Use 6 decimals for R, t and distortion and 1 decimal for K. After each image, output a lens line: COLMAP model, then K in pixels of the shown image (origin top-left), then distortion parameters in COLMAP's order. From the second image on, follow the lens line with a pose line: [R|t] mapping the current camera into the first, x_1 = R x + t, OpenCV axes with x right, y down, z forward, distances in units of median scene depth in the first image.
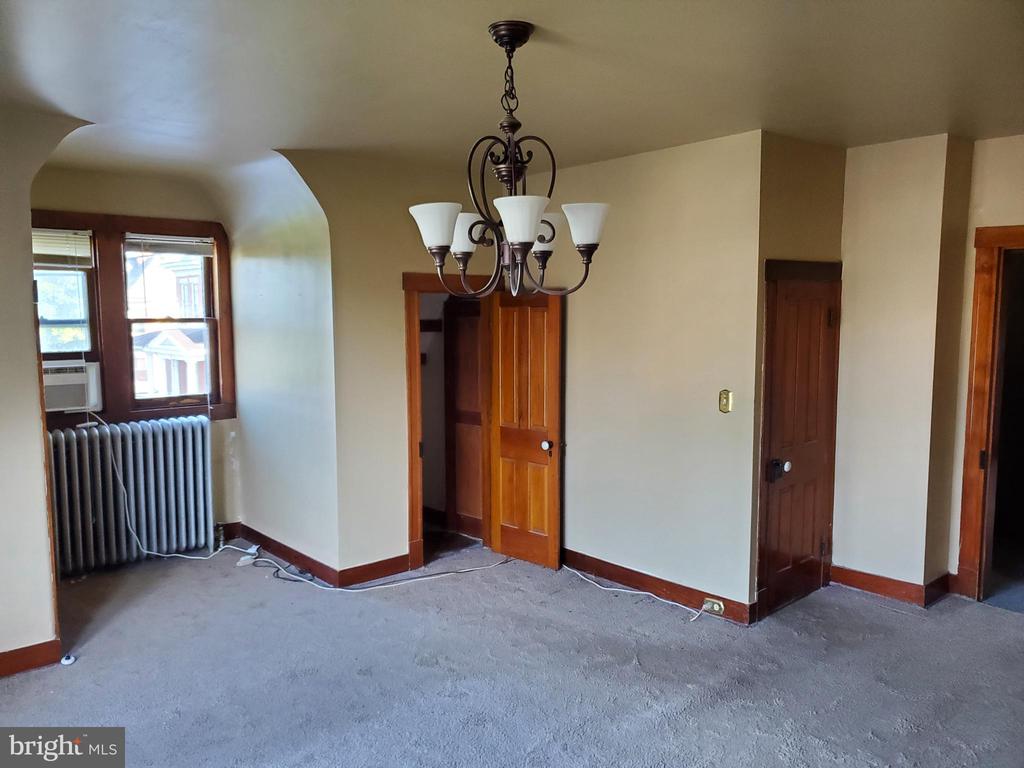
lens RADIAL K [[795.0, 0, 505.4], [0, 795.0, 385.8], [0, 0, 1]] dist [0.050475, -0.002288]
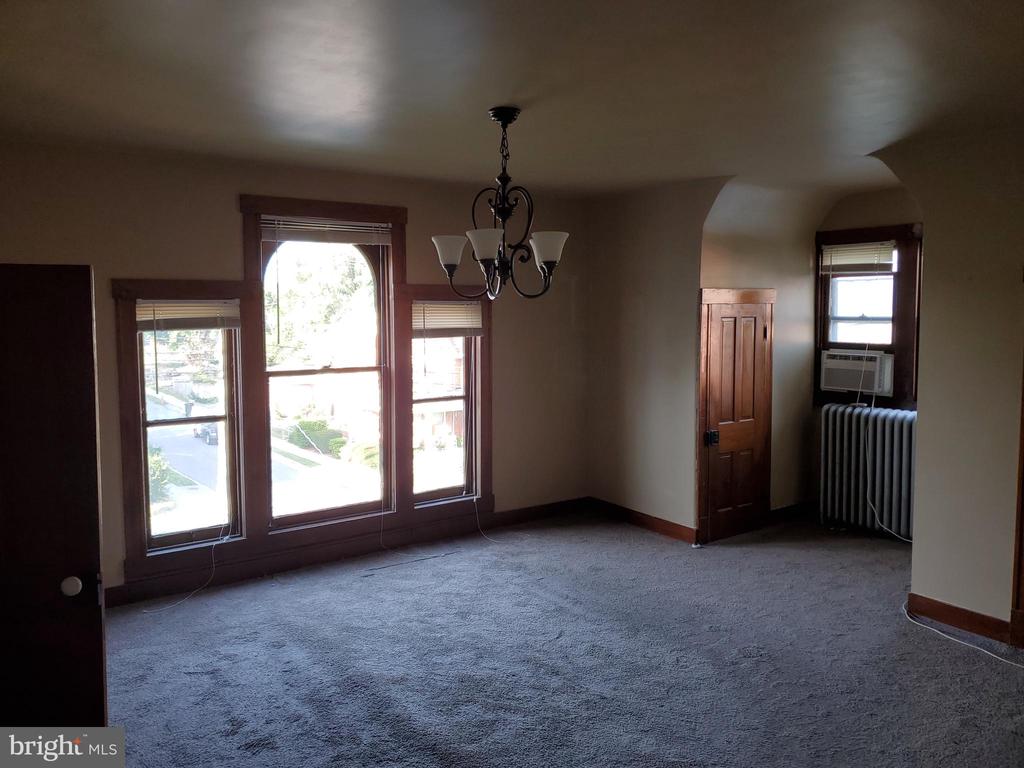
lens RADIAL K [[795.0, 0, 505.4], [0, 795.0, 385.8], [0, 0, 1]] dist [0.050475, -0.002288]
pose [[-0.069266, 0.103969, -0.992166, 0.735071], [-0.096771, 0.989164, 0.110410, -0.063750], [0.992894, 0.103661, -0.058454, 0.576819]]
